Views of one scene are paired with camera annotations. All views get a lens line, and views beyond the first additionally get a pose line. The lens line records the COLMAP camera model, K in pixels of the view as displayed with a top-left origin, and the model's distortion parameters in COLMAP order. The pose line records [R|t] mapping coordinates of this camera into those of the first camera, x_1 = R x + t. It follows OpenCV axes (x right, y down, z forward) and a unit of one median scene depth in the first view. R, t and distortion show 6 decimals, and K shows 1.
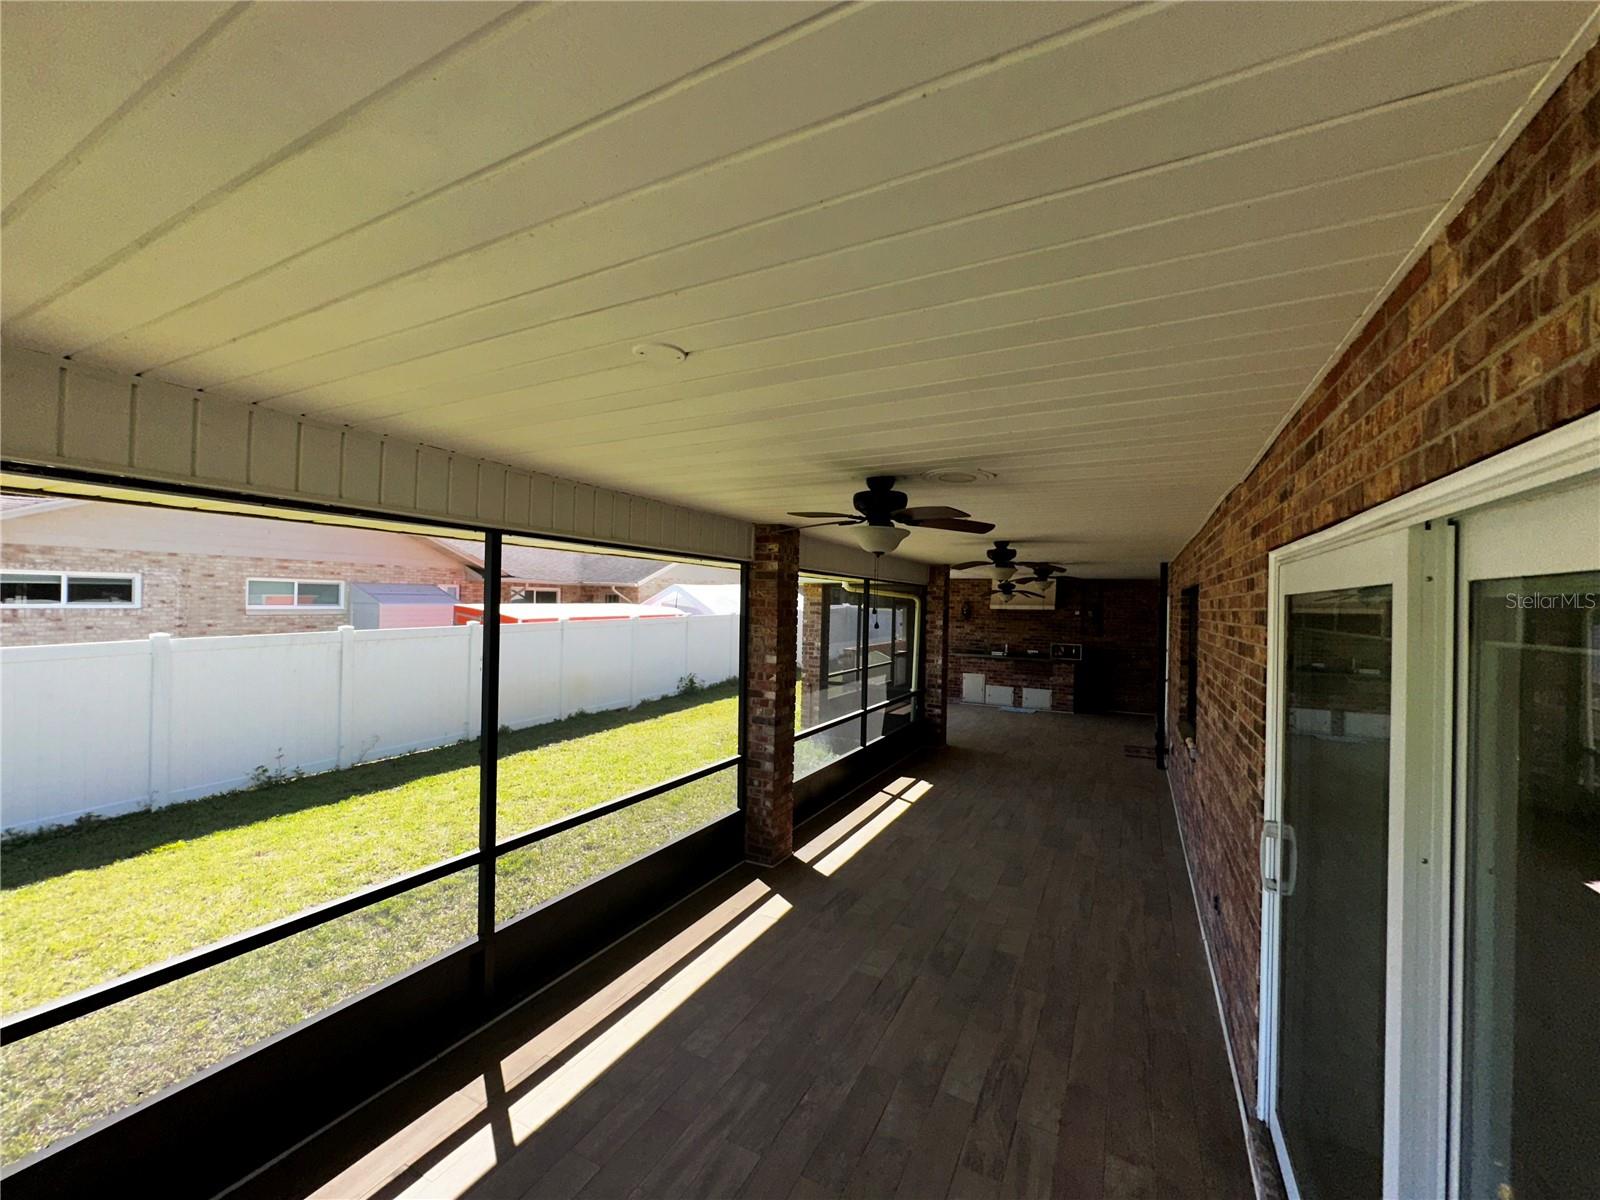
lens RADIAL K [[637.8, 0, 800.0], [0, 637.8, 600.0], [0, 0, 1]] dist [-0.001864, -0.000292]
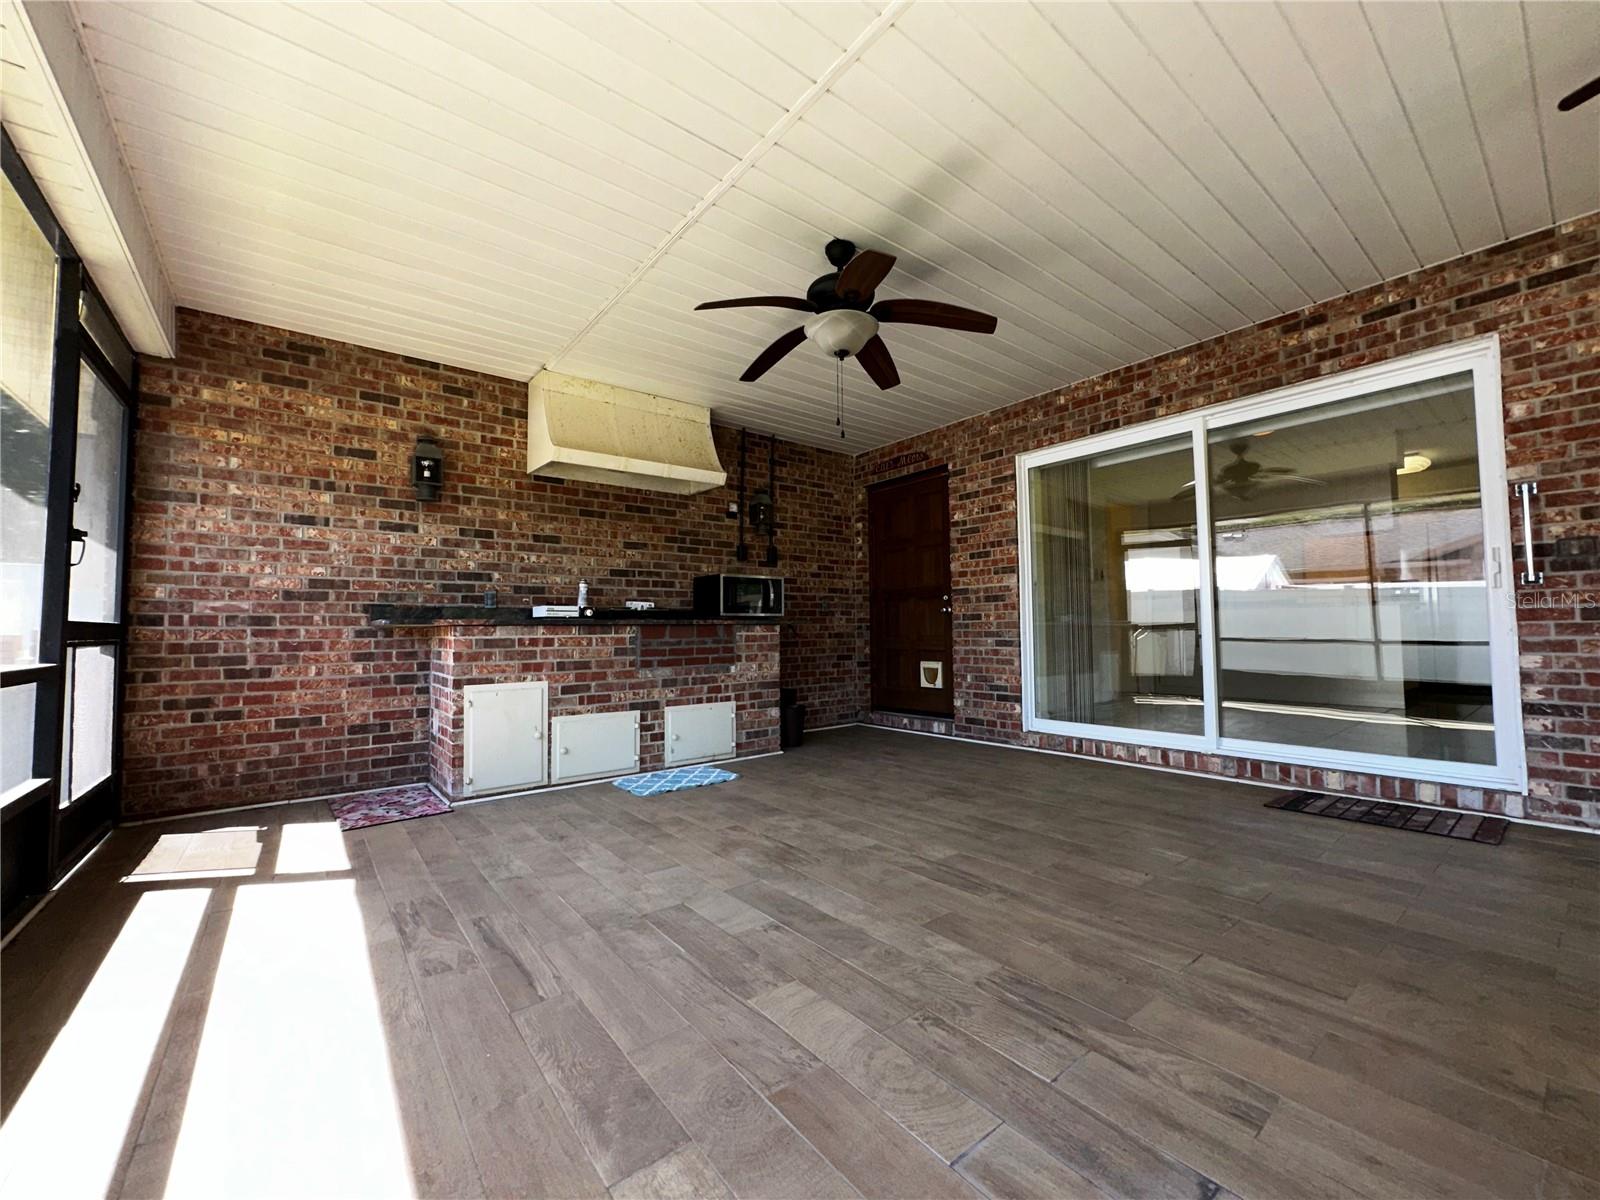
lens RADIAL K [[637.8, 0, 800.0], [0, 637.8, 600.0], [0, 0, 1]] dist [-0.001864, -0.000292]
pose [[0.412782, 0.019632, 0.910618, 0.077038], [0.014732, 0.999493, -0.028226, 0.091077], [-0.910711, 0.025066, 0.412284, 0.784735]]
